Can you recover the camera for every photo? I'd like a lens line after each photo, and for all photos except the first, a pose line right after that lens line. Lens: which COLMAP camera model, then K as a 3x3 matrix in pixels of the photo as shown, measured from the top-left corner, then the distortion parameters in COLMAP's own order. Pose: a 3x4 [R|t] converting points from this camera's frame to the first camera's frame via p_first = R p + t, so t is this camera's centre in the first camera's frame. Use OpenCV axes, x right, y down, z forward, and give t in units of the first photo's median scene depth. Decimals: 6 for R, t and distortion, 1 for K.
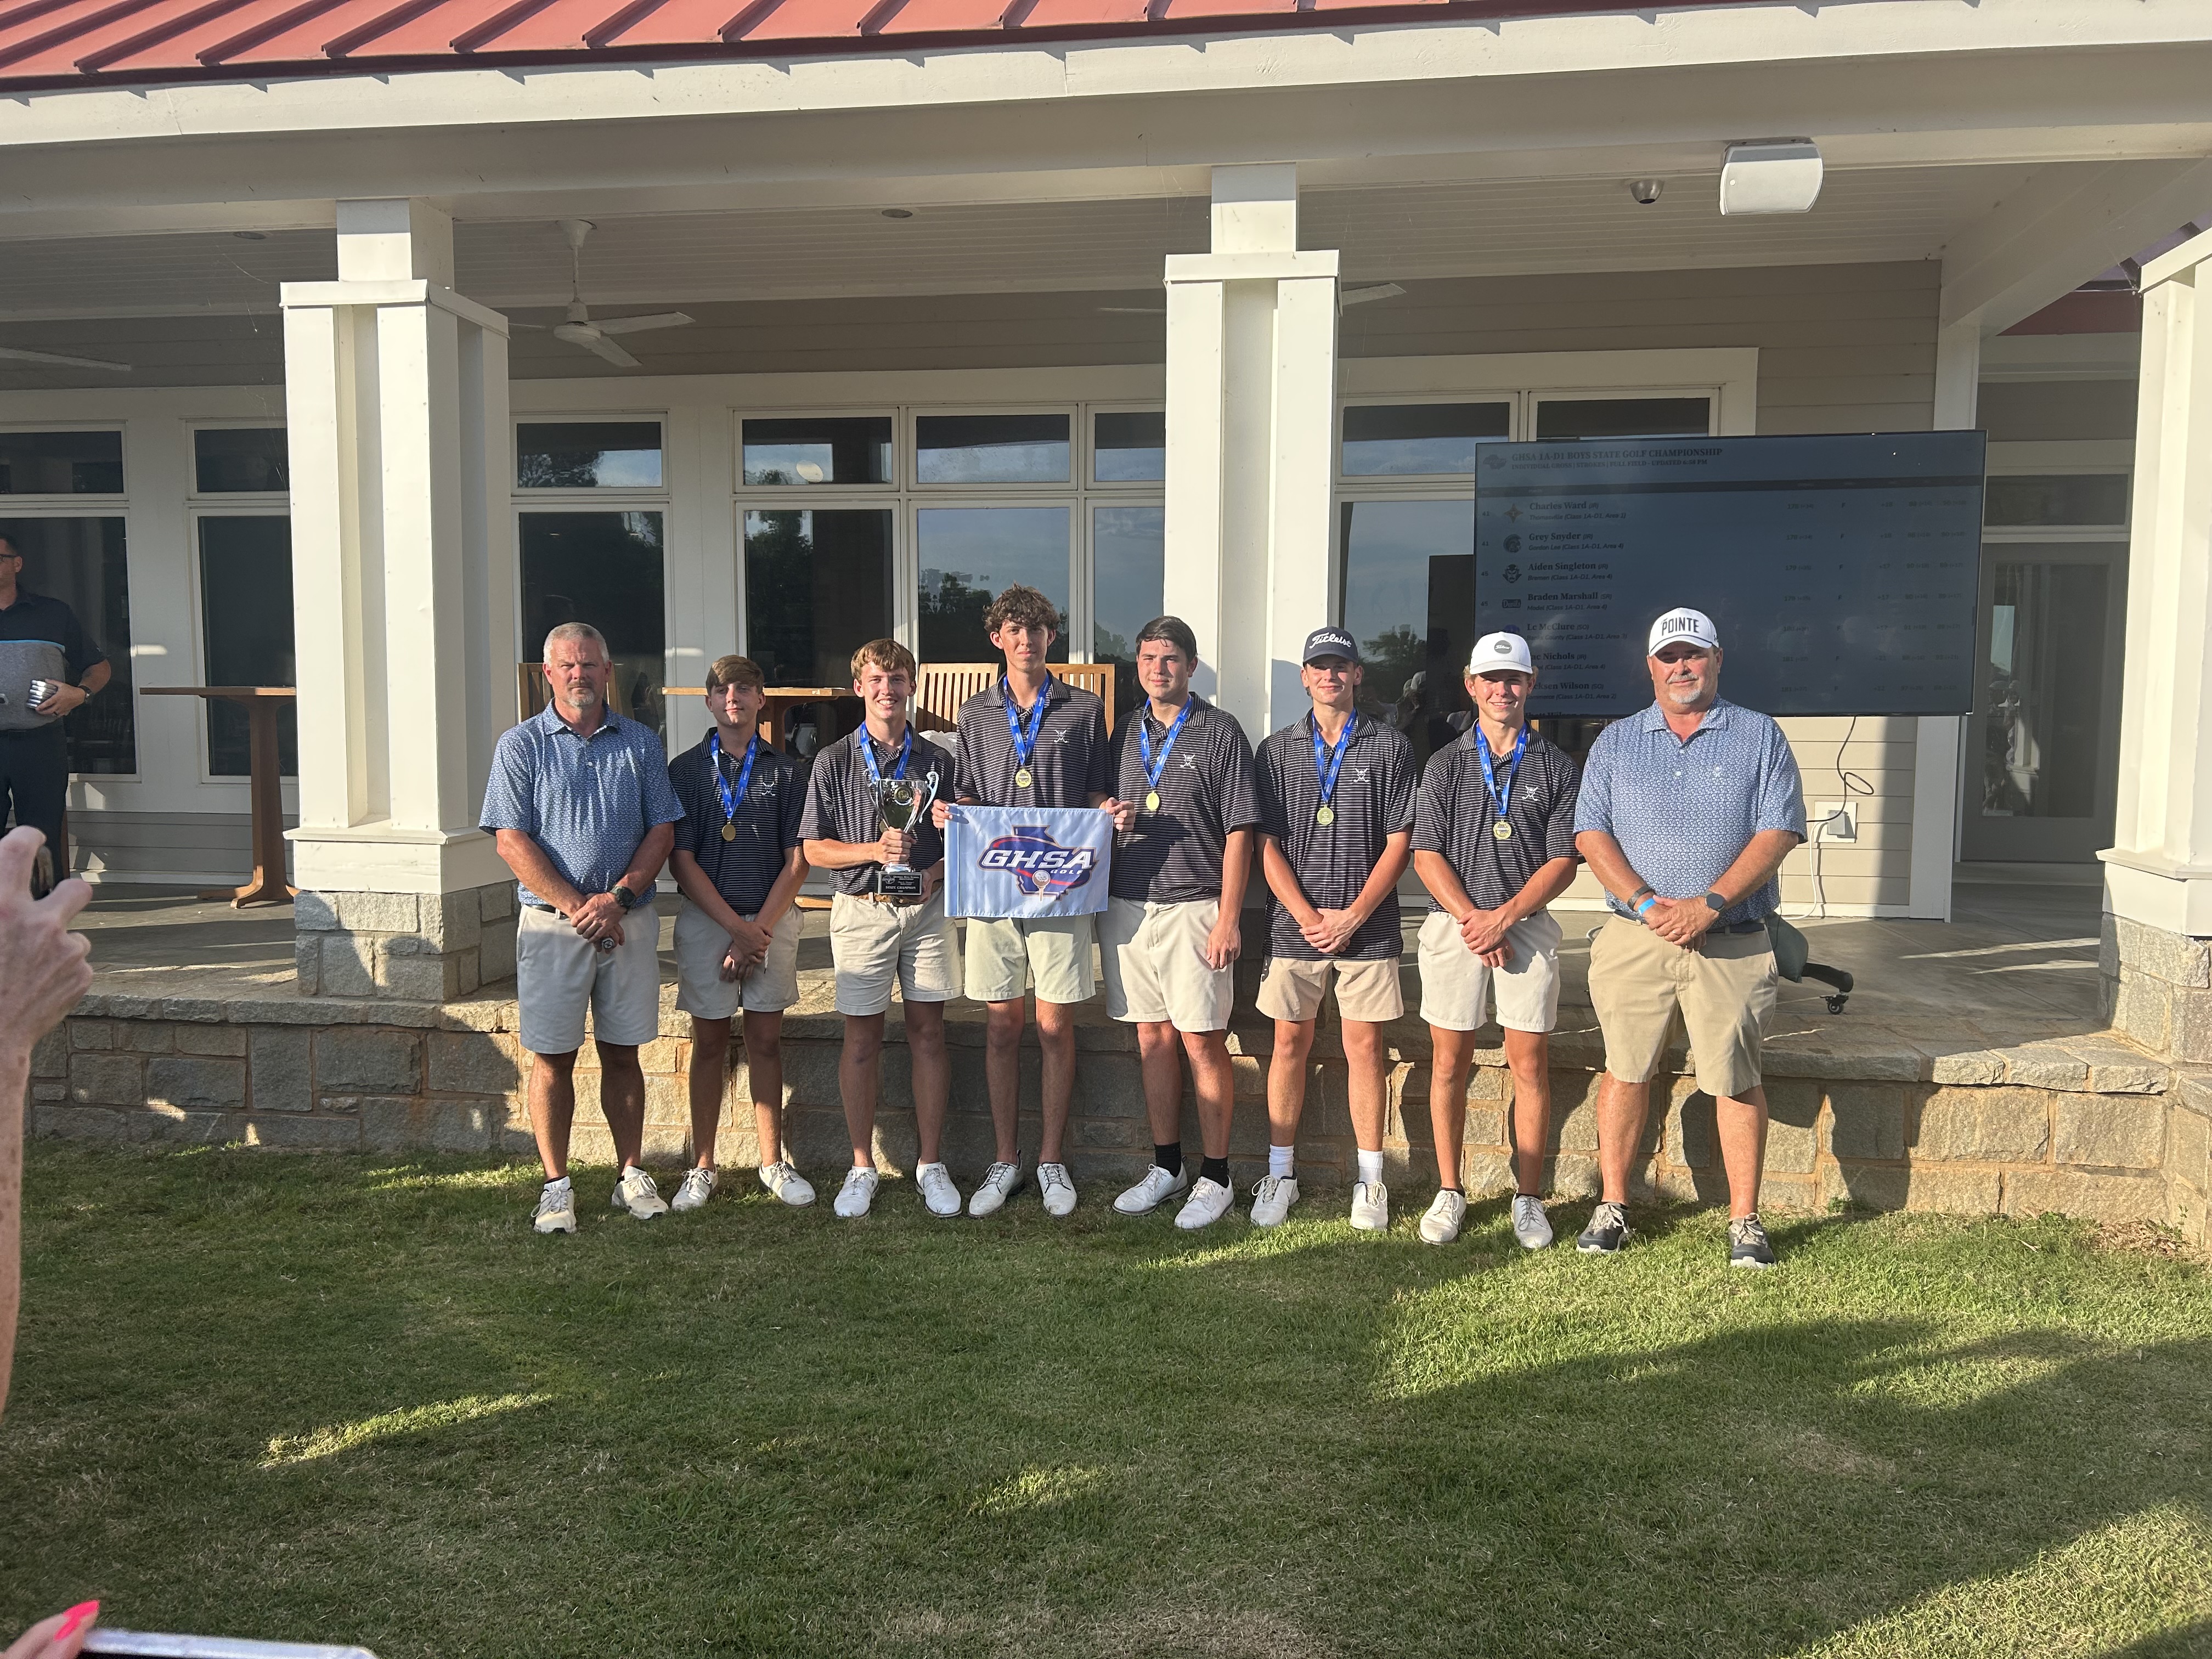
lens RADIAL K [[1682.8, 0, 1106.0], [0, 1682.8, 829.5], [0, 0, 1]] dist [0.007671, -0.000879]
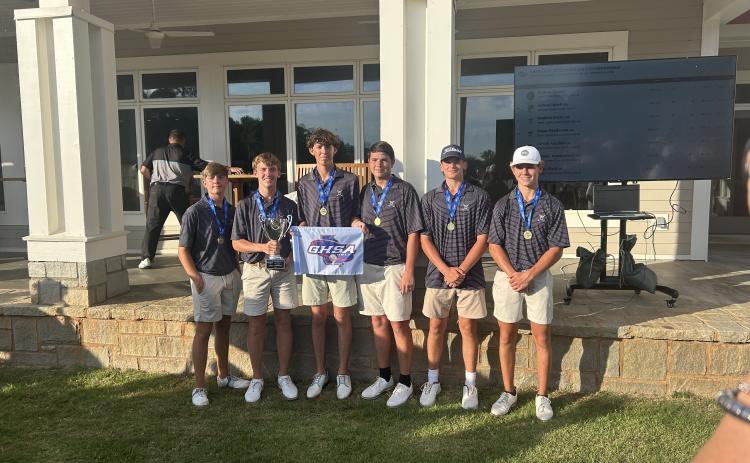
lens RADIAL K [[565.5, 0, 375.0], [0, 565.5, 231.5], [0, 0, 1]] dist [-0.005695, 0.002396]
pose [[0.999582, -0.012690, -0.025978, 0.044924], [0.013224, 0.999703, 0.020482, -0.018360], [0.025711, -0.020817, 0.999453, 0.213718]]
